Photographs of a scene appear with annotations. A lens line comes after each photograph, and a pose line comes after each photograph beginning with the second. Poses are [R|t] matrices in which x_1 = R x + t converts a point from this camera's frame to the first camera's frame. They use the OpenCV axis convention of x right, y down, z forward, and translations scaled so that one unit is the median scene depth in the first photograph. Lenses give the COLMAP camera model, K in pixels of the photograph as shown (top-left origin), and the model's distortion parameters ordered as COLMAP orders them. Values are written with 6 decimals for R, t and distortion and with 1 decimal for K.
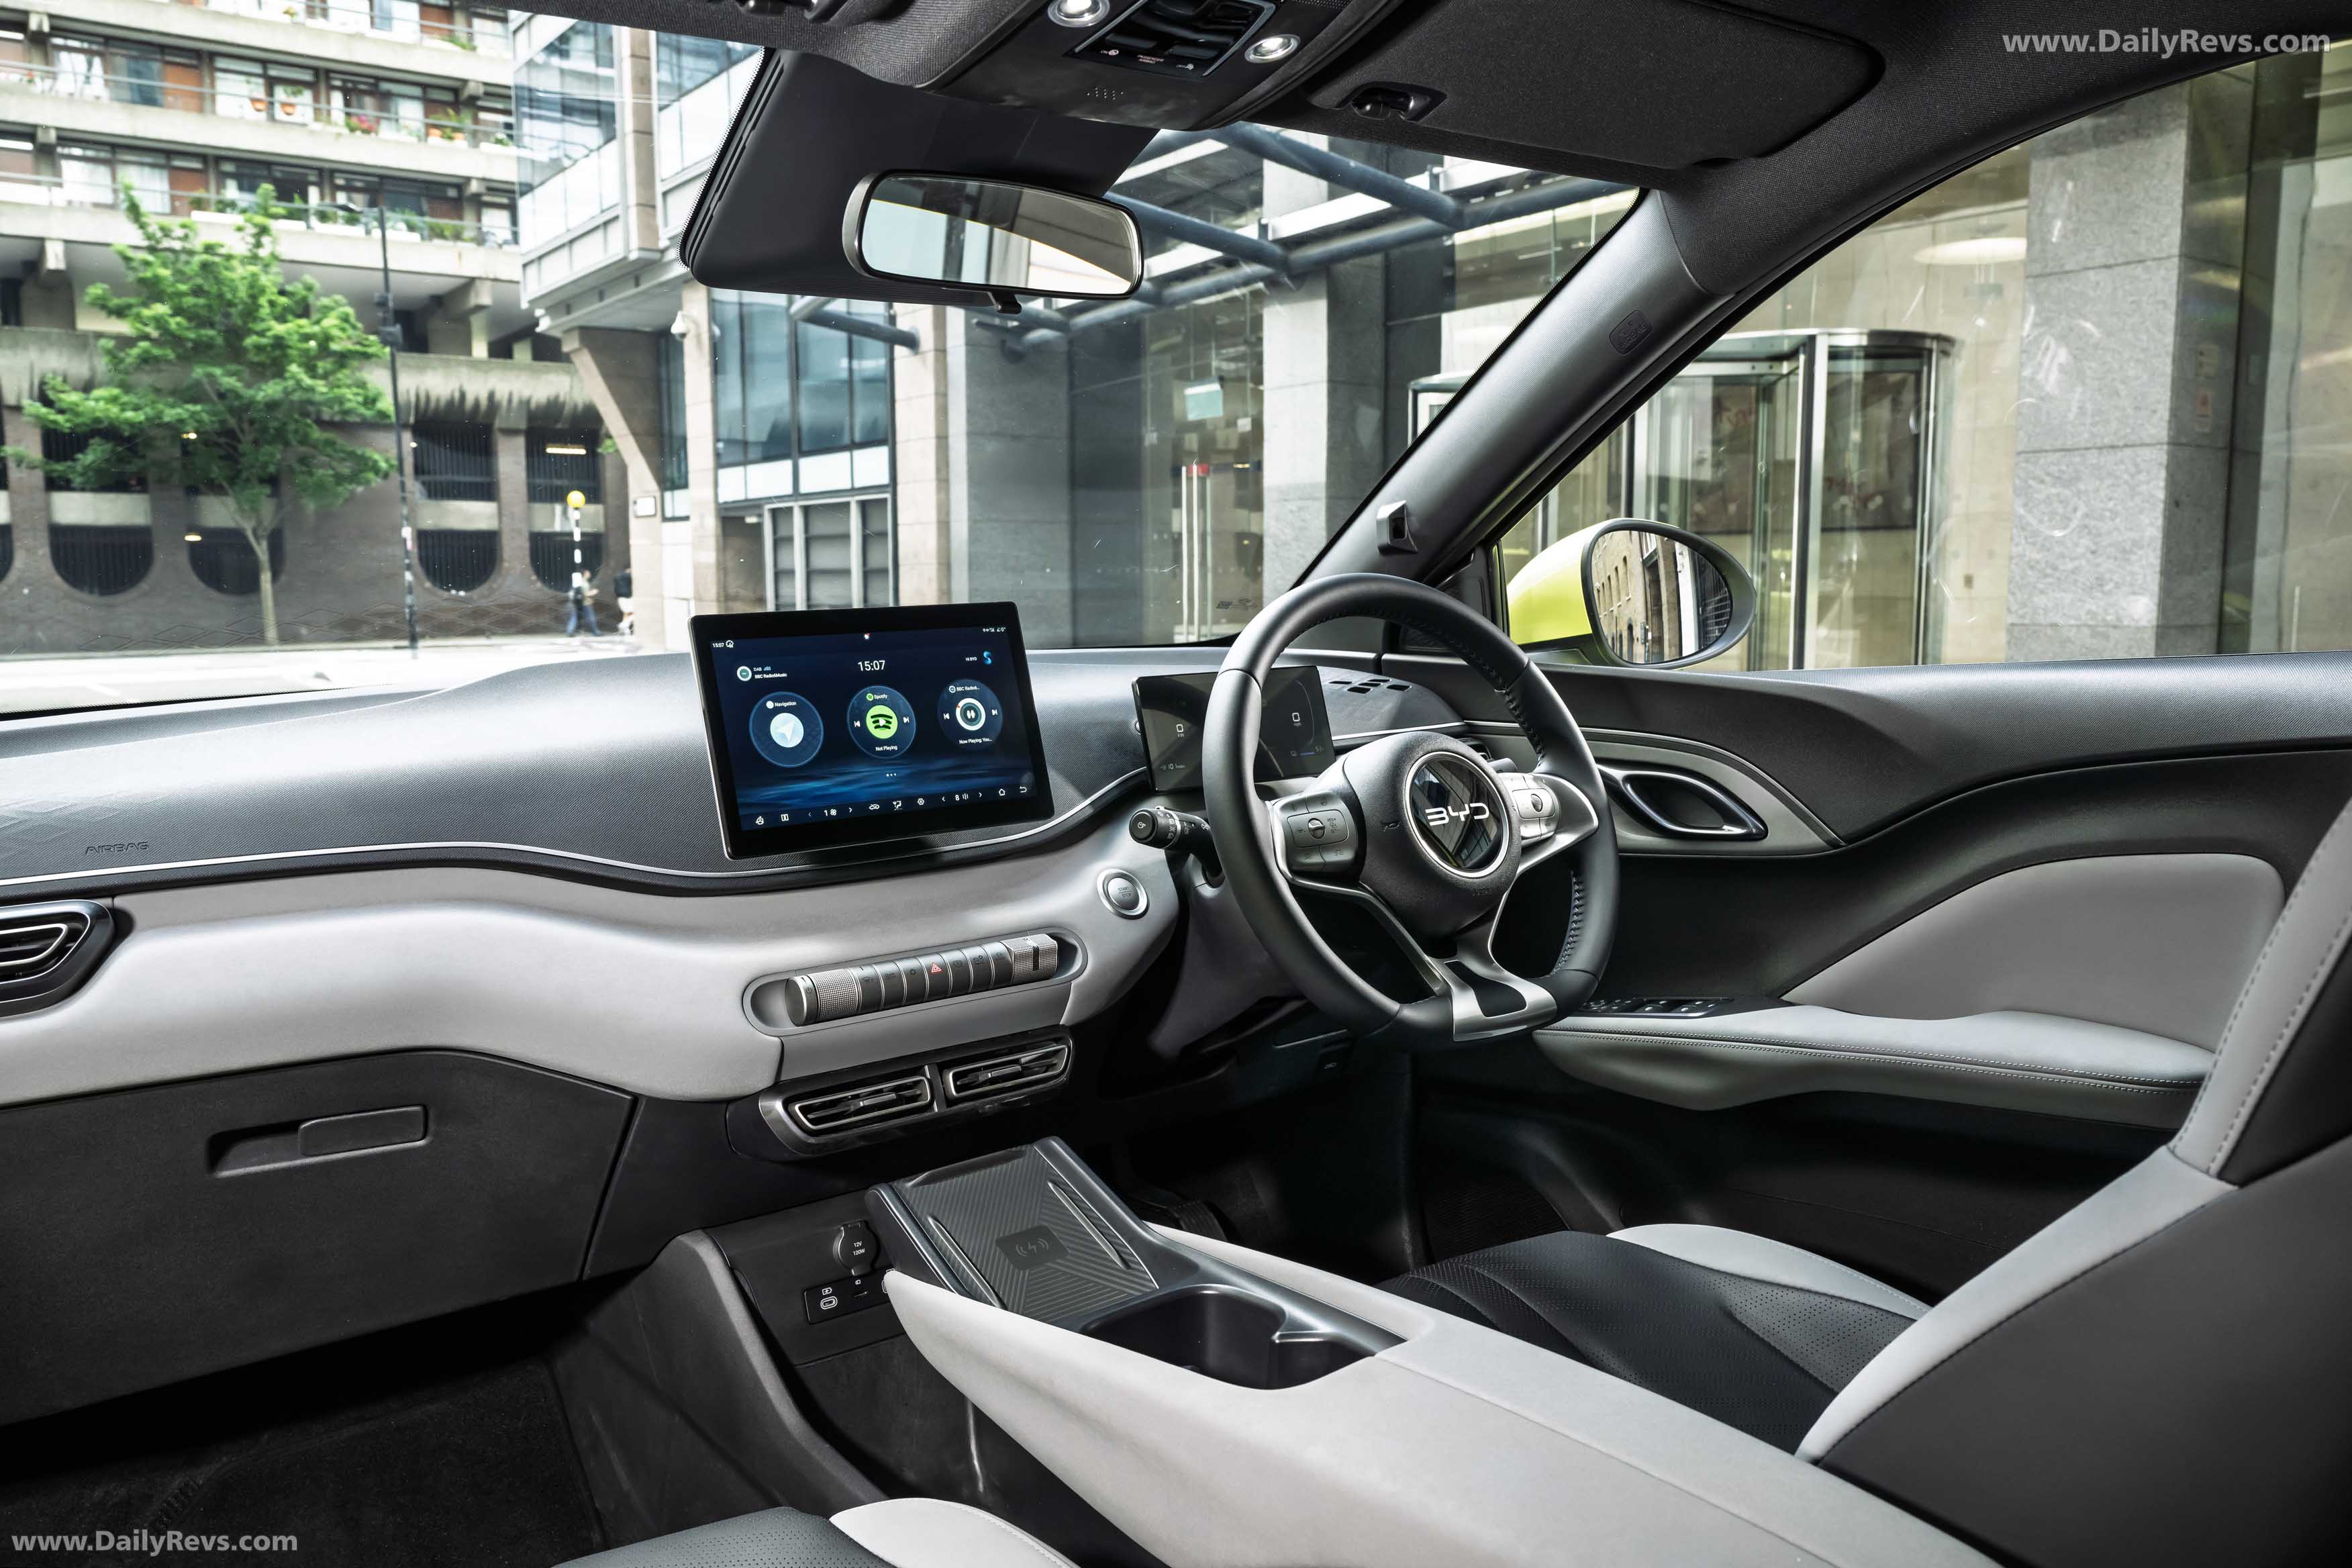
lens RADIAL K [[1747.4, 0, 1176.0], [0, 1747.4, 784.0], [0, 0, 1]] dist [0.002694, -0.031852]
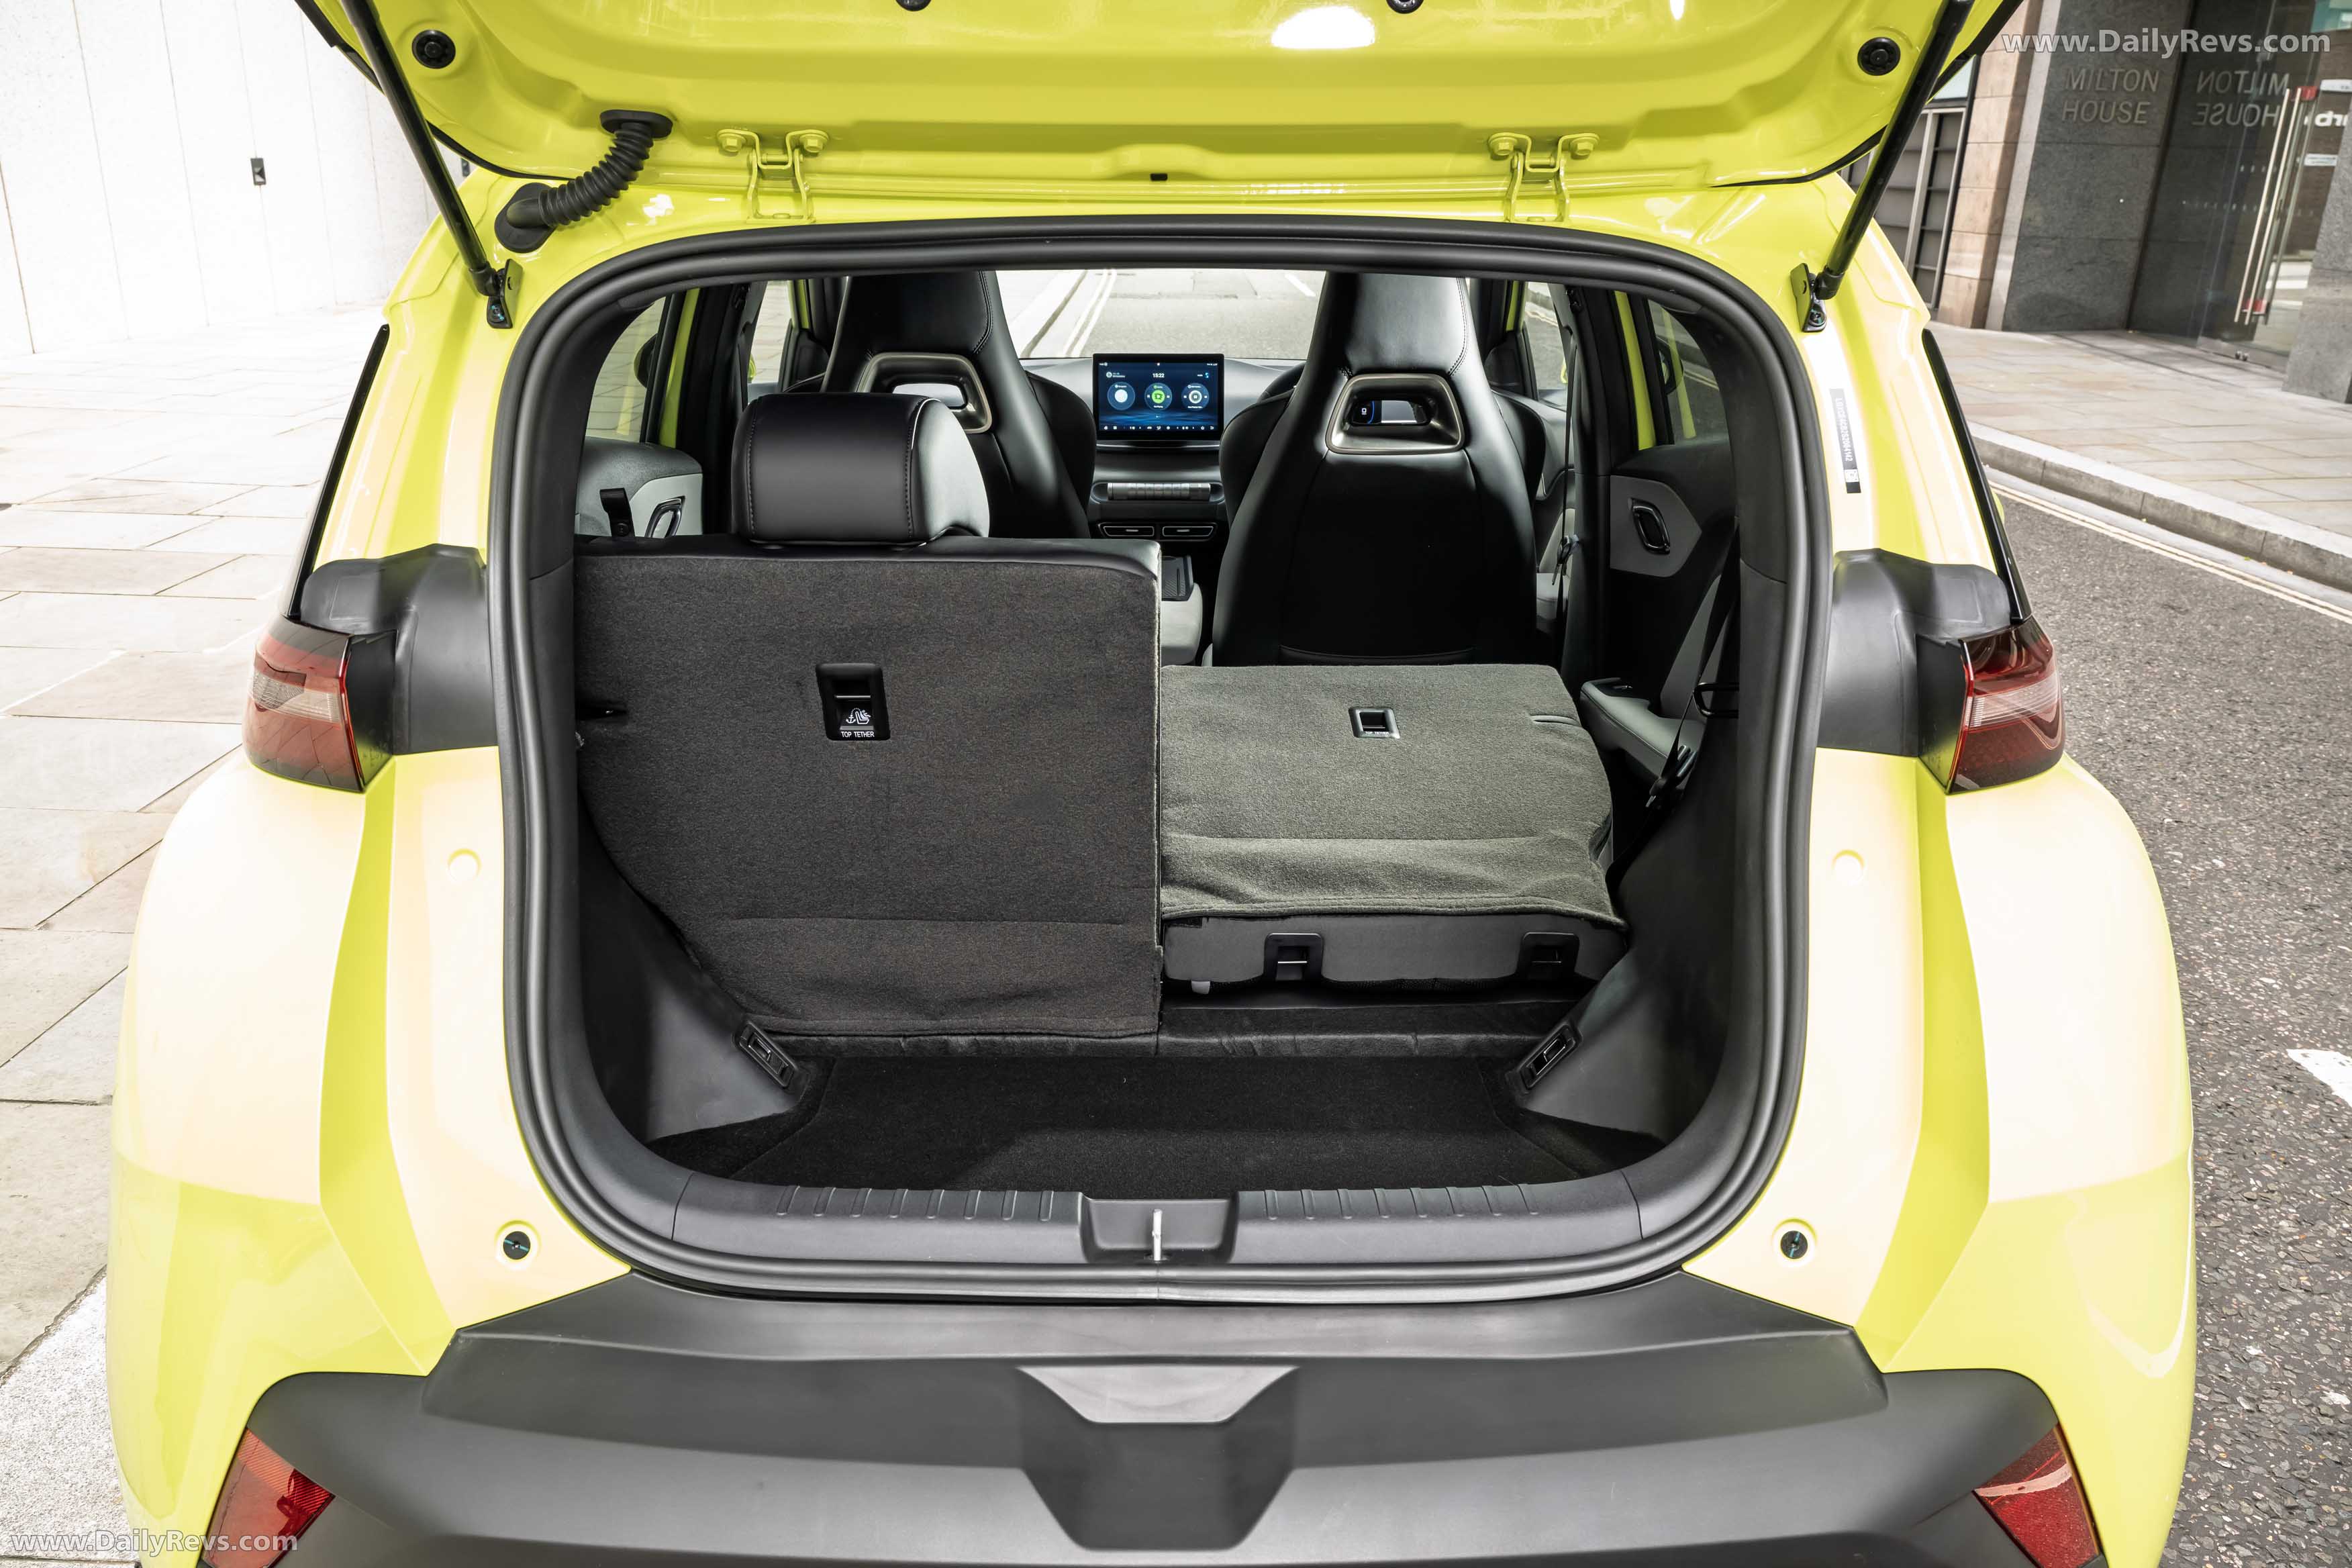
lens RADIAL K [[1752.6, 0, 1176.0], [0, 1752.6, 784.0], [0, 0, 1]] dist [-0.001601, -0.000113]
pose [[0.817735, 0.224142, -0.530161, 1.396761], [-0.101873, 0.962883, 0.249956, -0.135559], [0.566509, -0.150388, 0.810217, -1.257345]]
